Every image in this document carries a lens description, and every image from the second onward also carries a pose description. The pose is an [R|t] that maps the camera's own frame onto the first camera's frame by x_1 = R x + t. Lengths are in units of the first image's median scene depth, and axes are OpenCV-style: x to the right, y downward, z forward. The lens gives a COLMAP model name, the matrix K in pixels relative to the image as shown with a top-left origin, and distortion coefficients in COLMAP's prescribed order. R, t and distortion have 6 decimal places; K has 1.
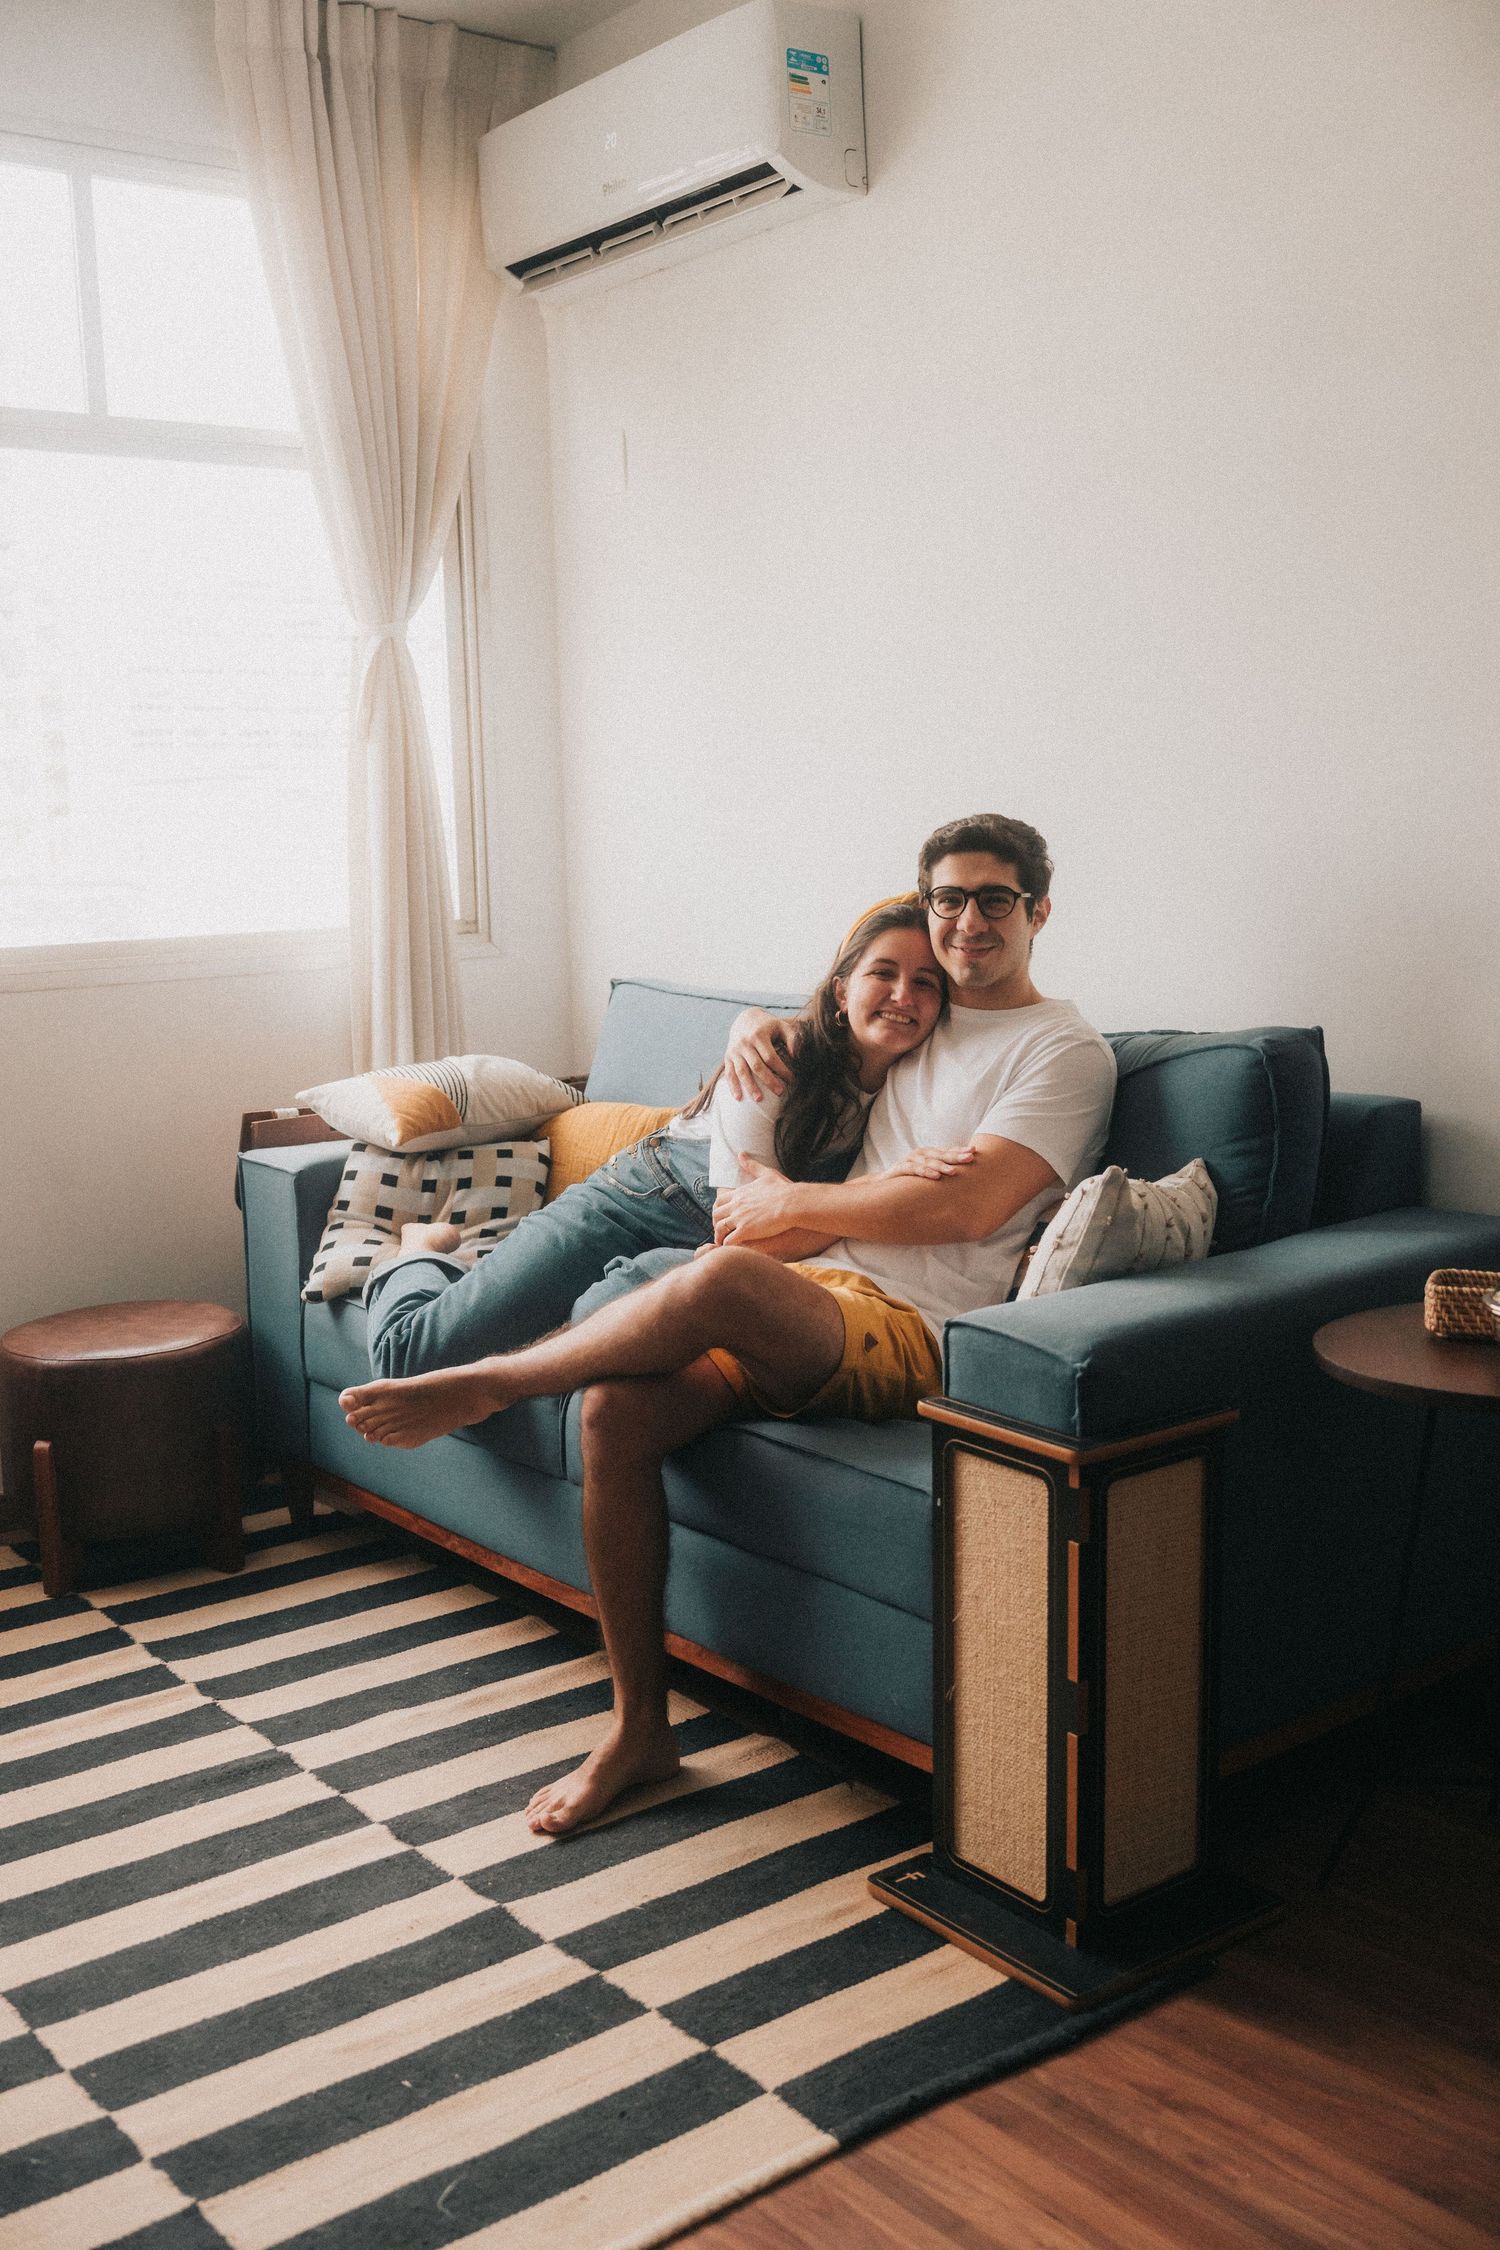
lens RADIAL K [[2207.1, 0, 750.0], [0, 2207.1, 1125.0], [0, 0, 1]] dist [-0.000769, -0.000046]
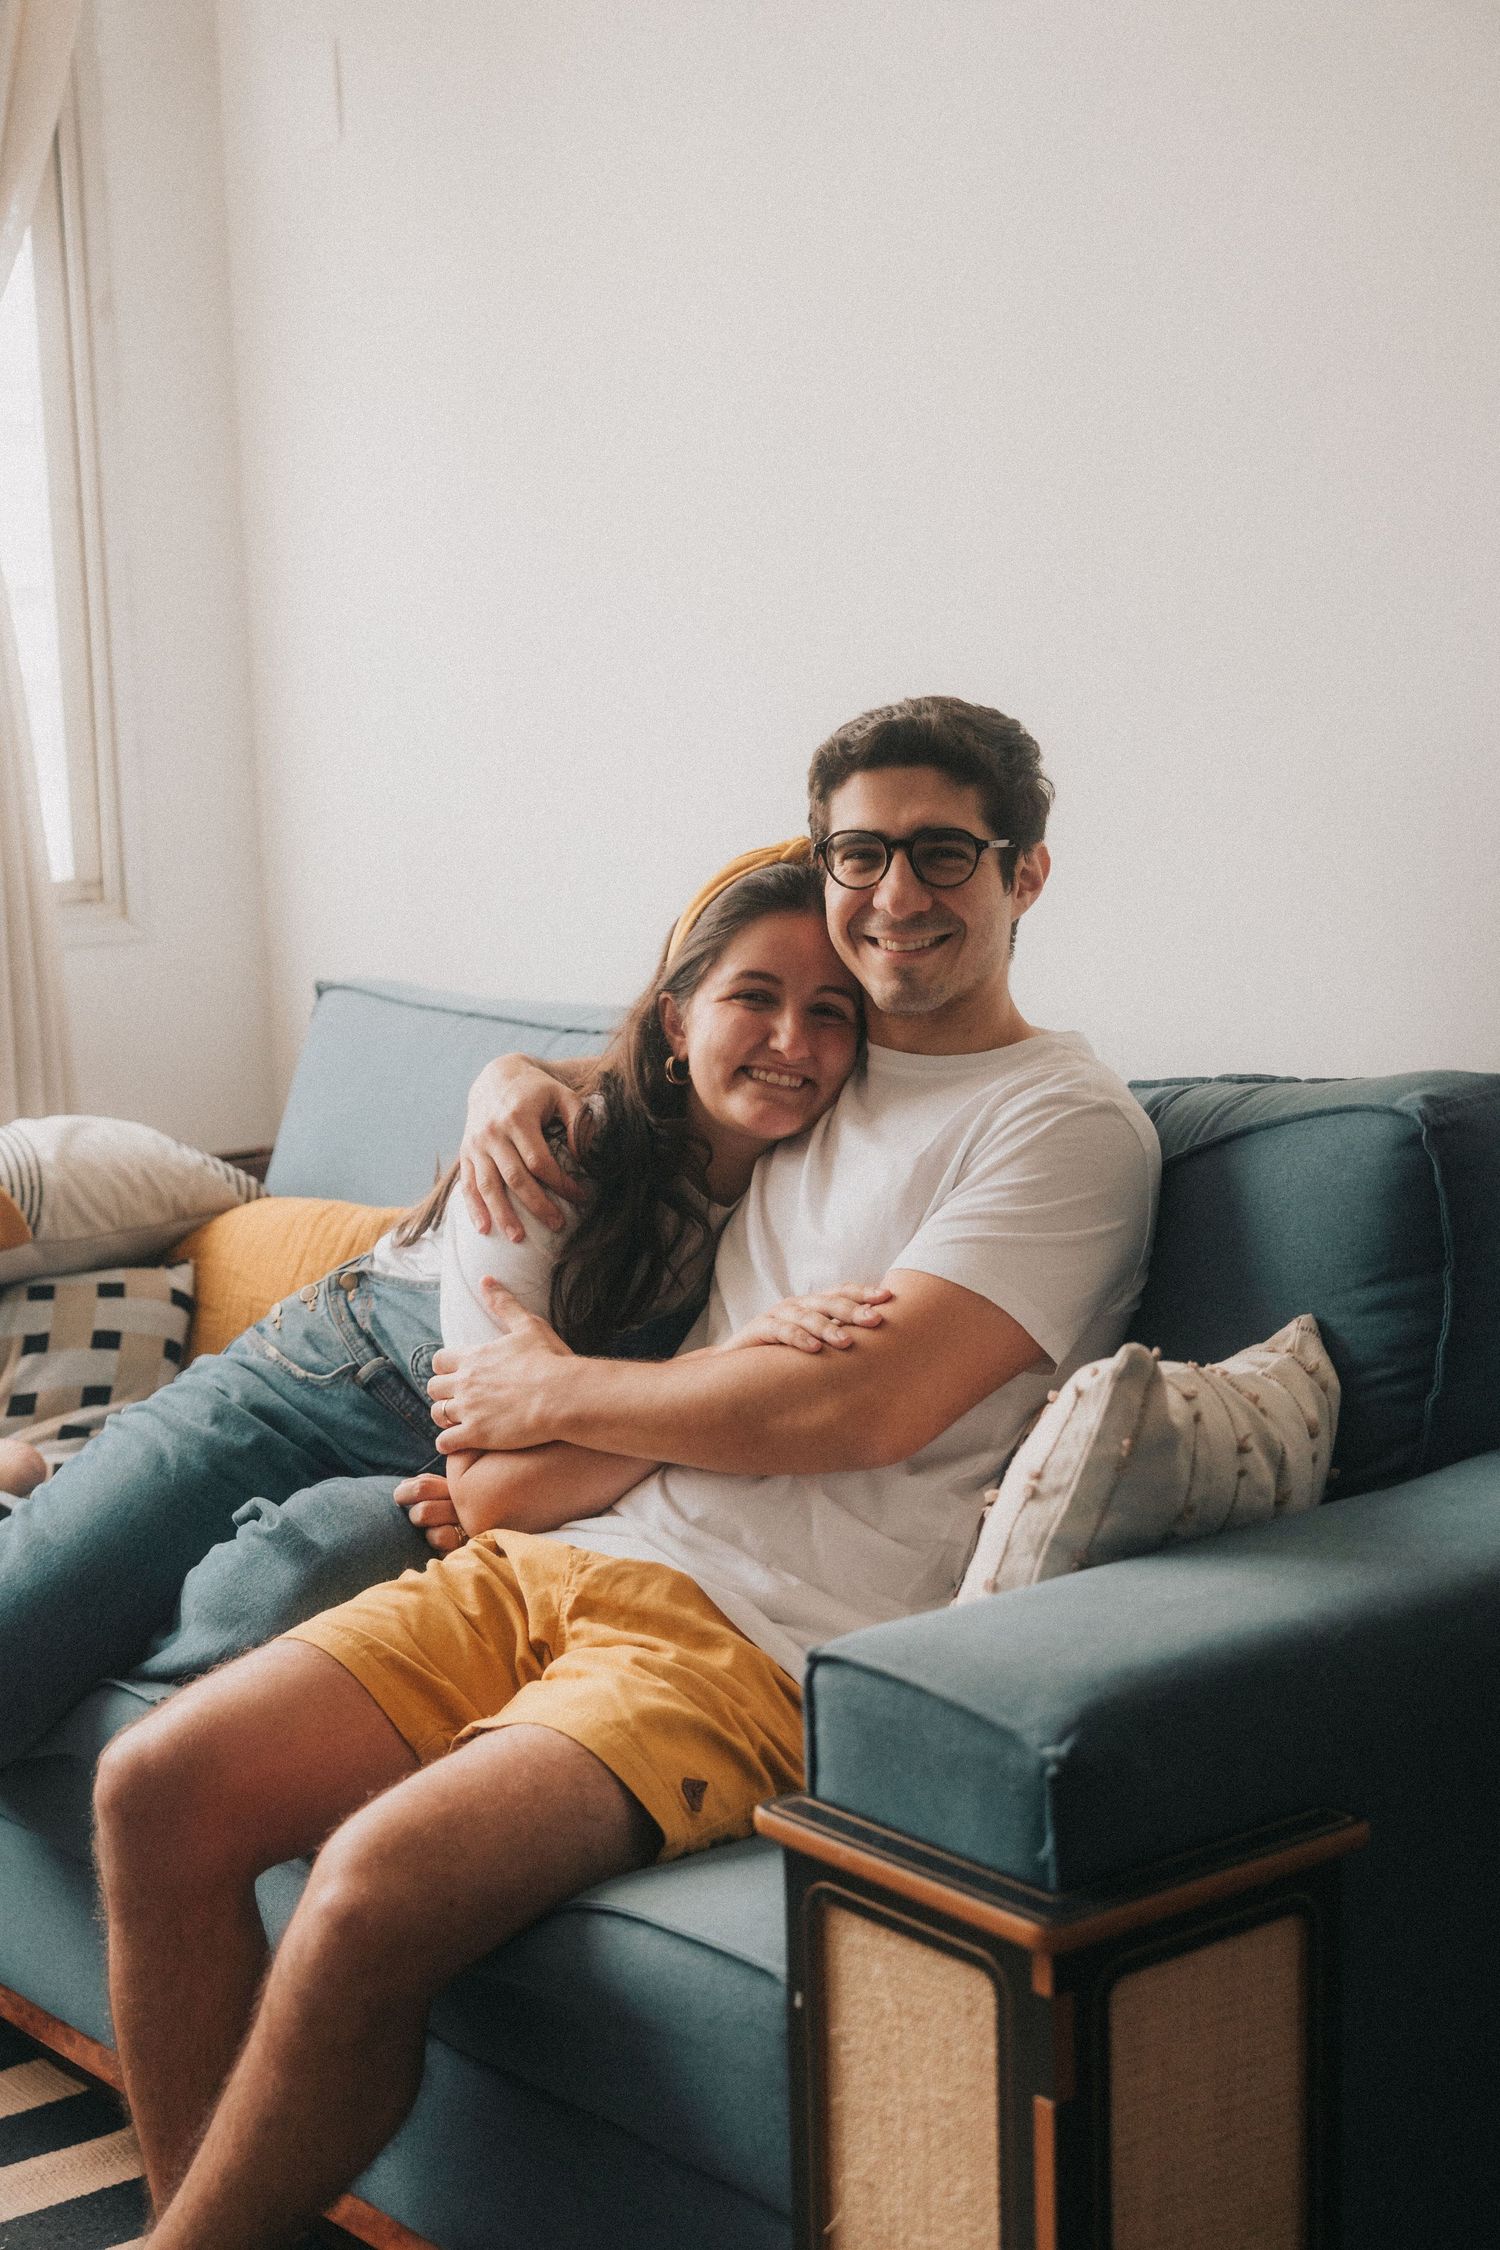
lens RADIAL K [[3255.4, 0, 750.5], [0, 3255.4, 1222.3], [0, 0, 1]] dist [0.714076, -3.812839]
pose [[0.999908, -0.002532, 0.013323, 0.051126], [0.002280, 0.999820, 0.018845, -0.024249], [-0.013368, -0.018812, 0.999734, 0.163050]]
